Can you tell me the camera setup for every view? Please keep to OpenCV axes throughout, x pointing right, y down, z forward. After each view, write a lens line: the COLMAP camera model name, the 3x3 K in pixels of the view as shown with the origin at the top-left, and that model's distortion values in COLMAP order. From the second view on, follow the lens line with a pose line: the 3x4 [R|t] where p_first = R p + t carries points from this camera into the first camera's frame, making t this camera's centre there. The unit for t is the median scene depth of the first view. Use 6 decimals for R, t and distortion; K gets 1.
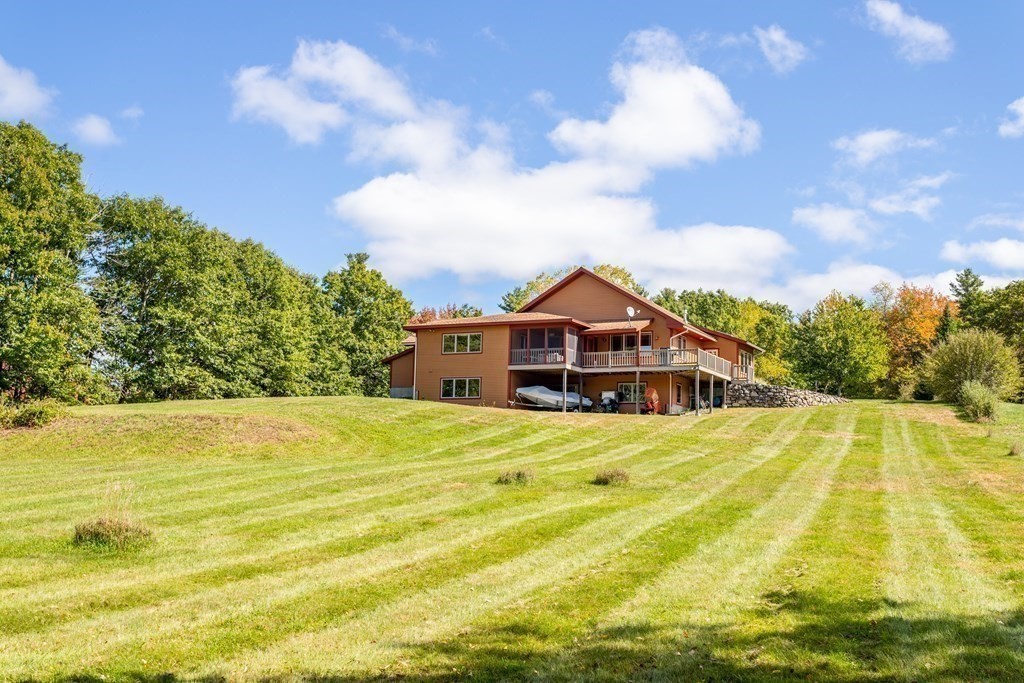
lens RADIAL K [[1181.5, 0, 512.0], [0, 1181.5, 341.5], [0, 0, 1]] dist [-0.007351, -0.004175]
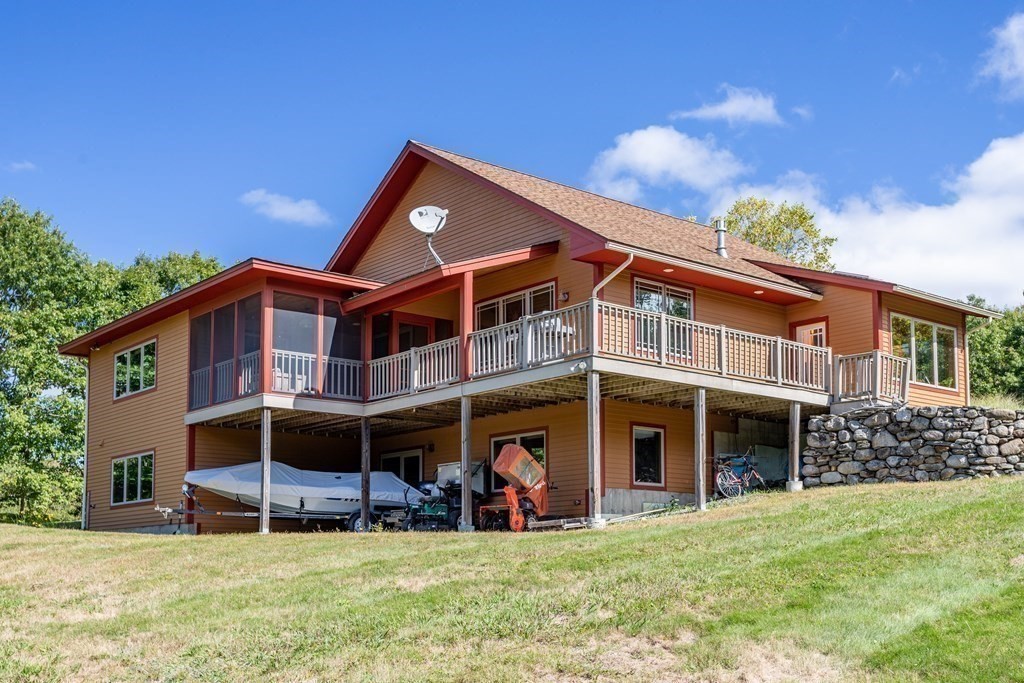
lens RADIAL K [[1181.5, 0, 512.0], [0, 1181.5, 341.5], [0, 0, 1]] dist [-0.007351, -0.004175]
pose [[0.908061, -0.107589, -0.404783, 0.249314], [0.078889, 0.993081, -0.086981, 0.038864], [0.411341, 0.047051, 0.910266, 0.688873]]
